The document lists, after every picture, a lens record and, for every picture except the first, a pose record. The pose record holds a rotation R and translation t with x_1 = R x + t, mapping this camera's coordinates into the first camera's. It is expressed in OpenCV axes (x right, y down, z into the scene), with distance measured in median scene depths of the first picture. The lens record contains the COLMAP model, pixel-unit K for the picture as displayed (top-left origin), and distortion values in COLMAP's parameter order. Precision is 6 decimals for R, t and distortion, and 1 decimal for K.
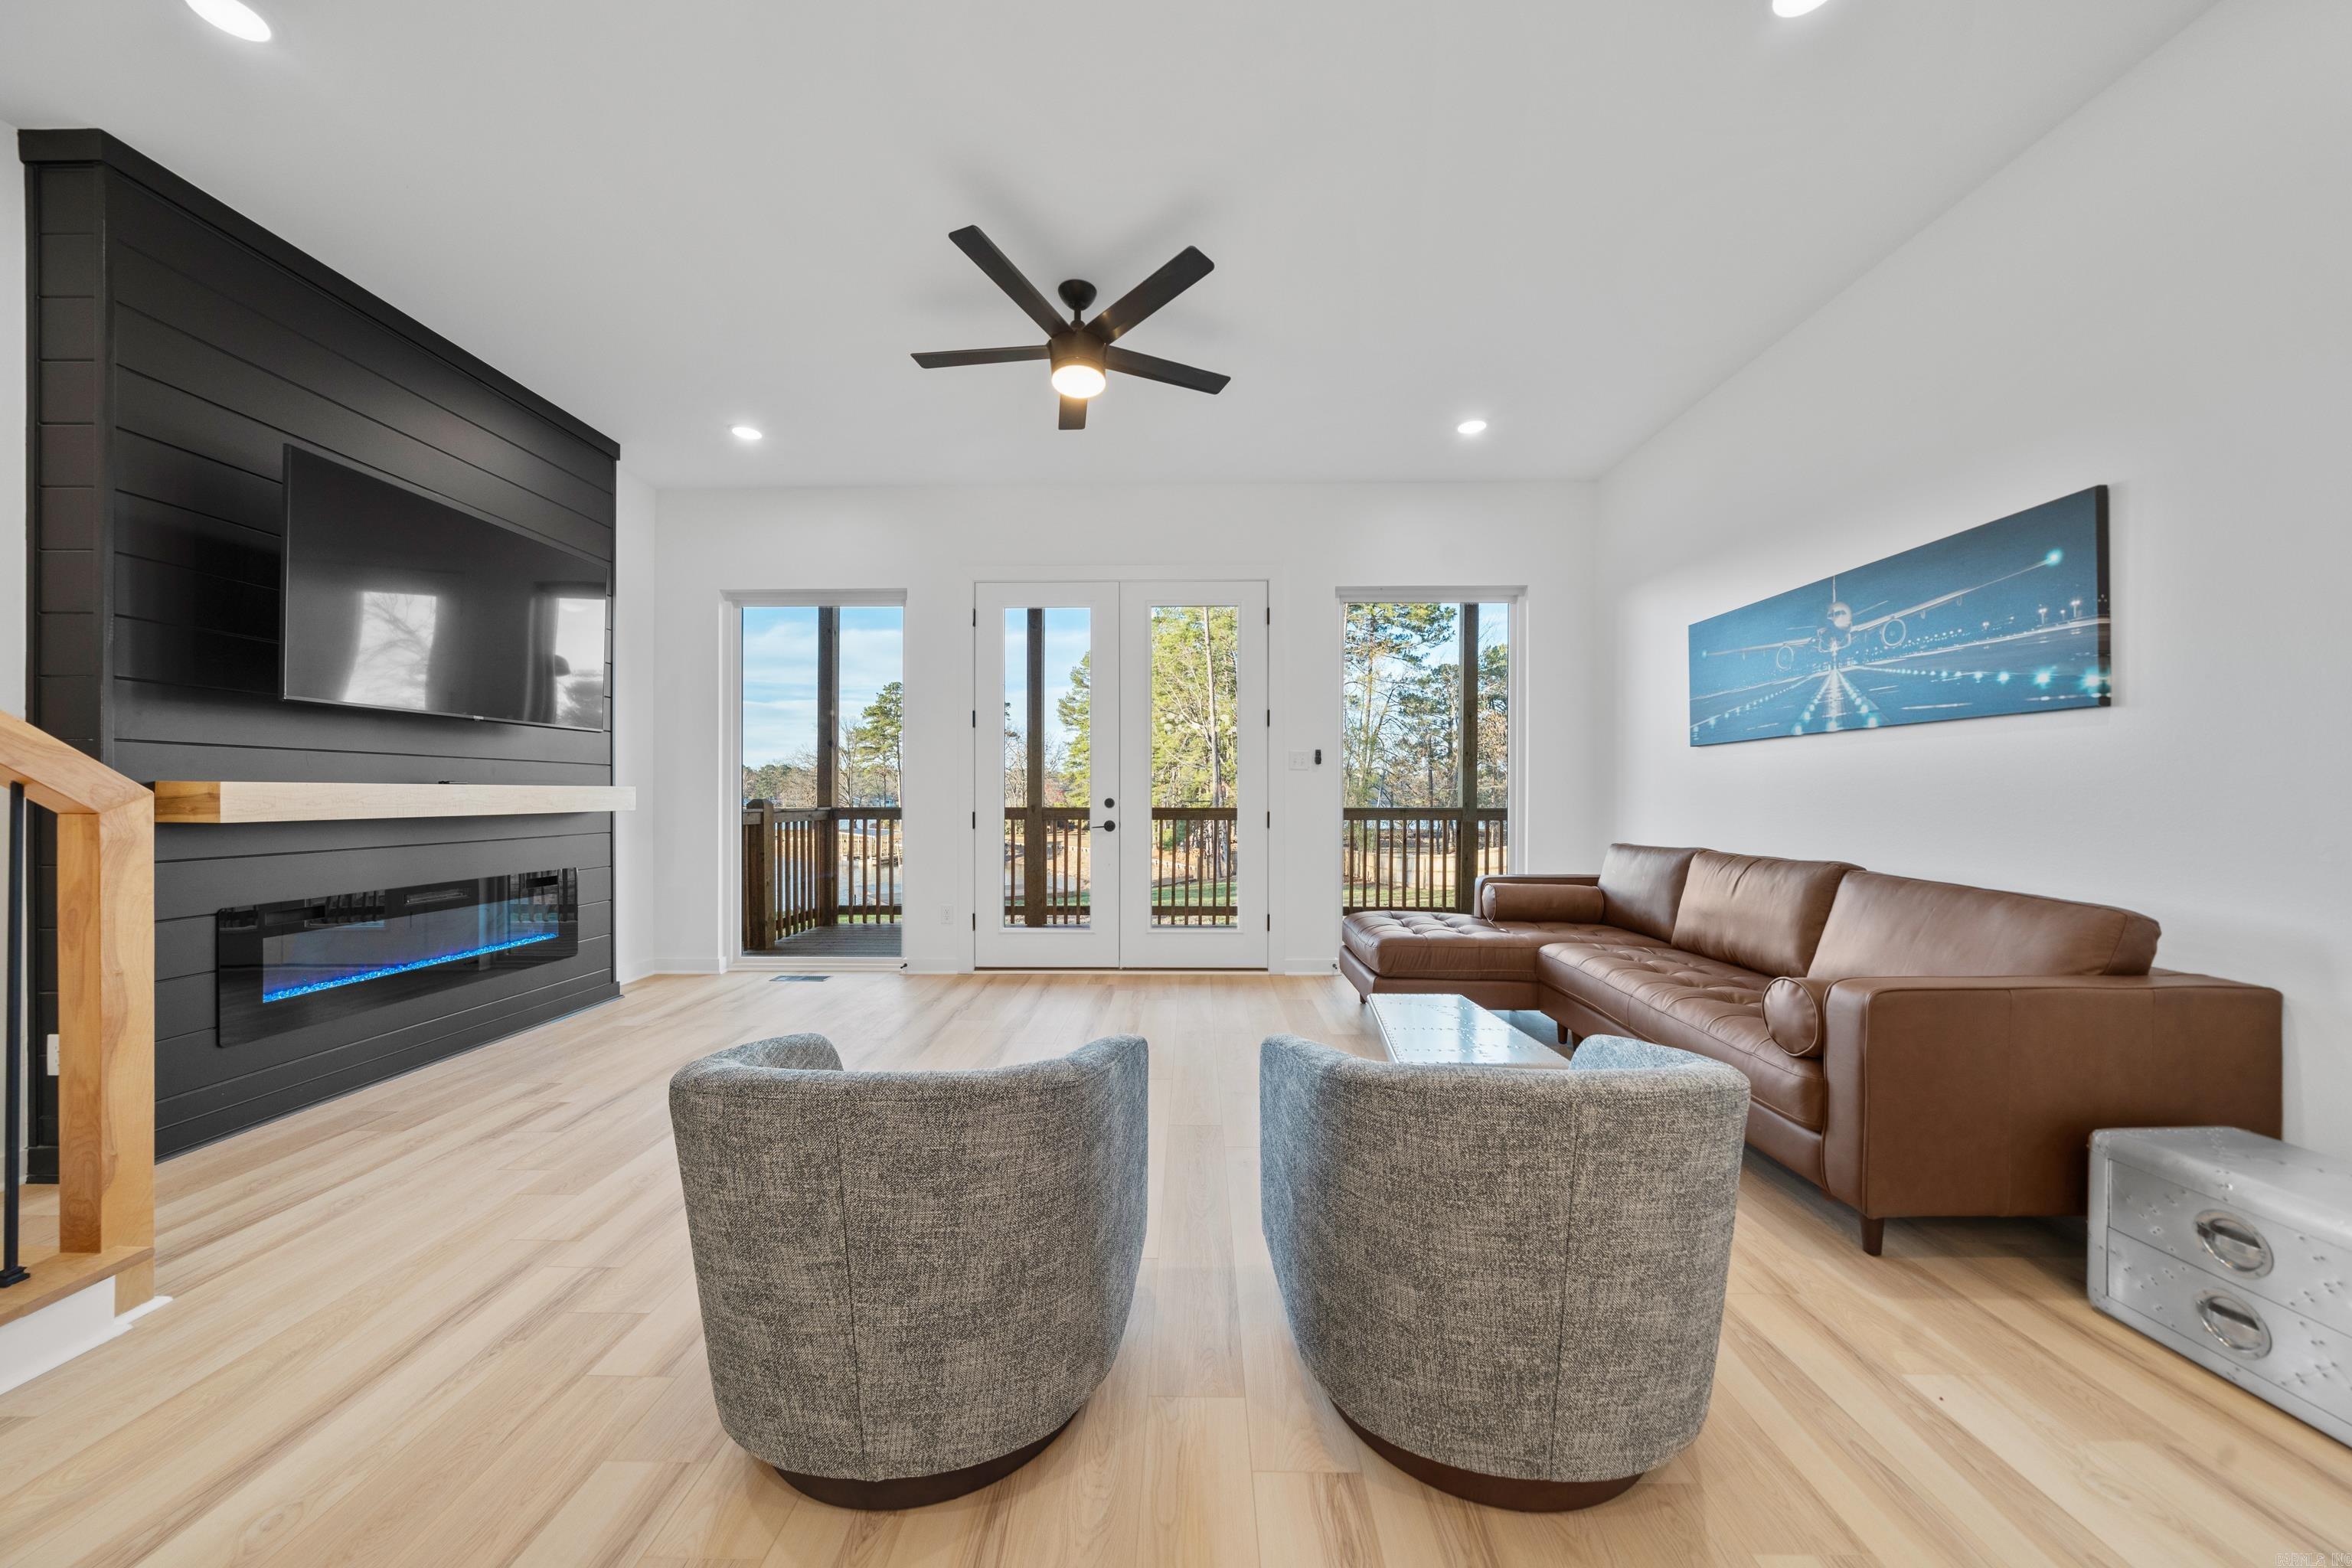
lens RADIAL K [[796.3, 0, 1176.0], [0, 796.3, 784.0], [0, 0, 1]] dist [-0.000390, 0.000050]
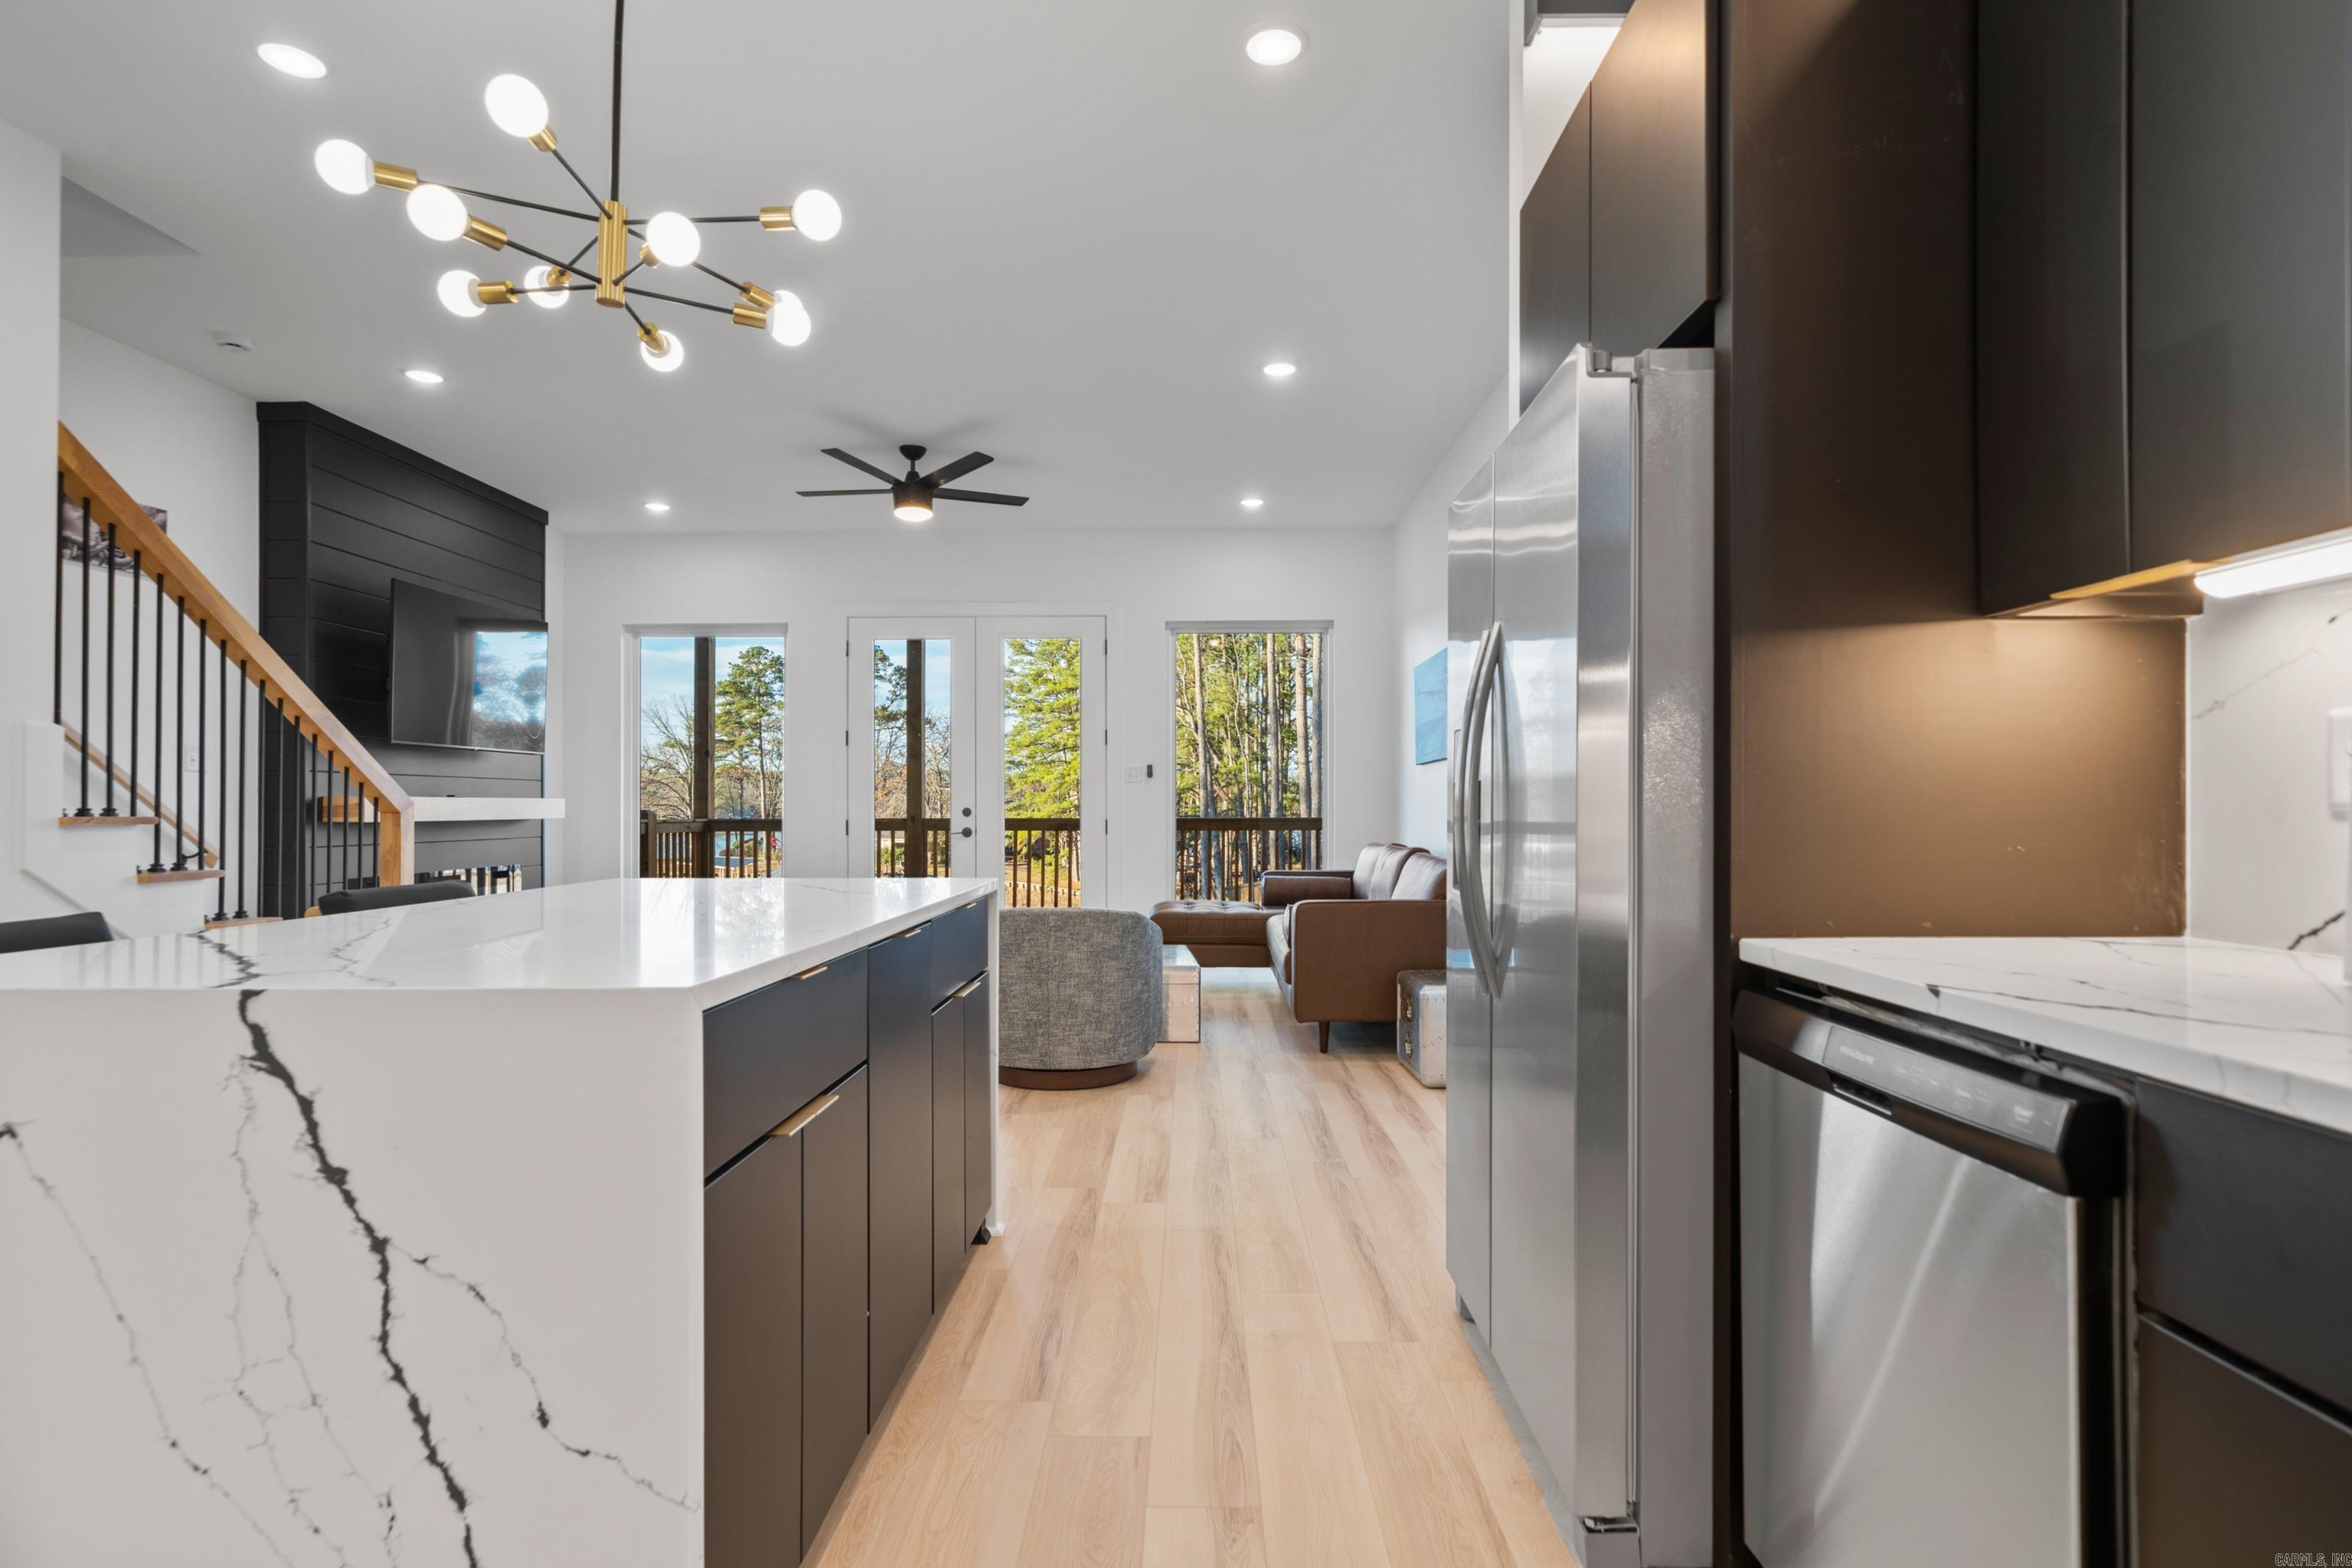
lens RADIAL K [[1108.2, 0, 1158.2], [0, 1108.2, 780.9], [0, 0, 1]] dist [0.000911, 0.000113]
pose [[0.999964, -0.001912, 0.008256, 0.206505], [0.001992, 0.999951, -0.009696, -0.005532], [-0.008237, 0.009712, 0.999919, -0.680863]]
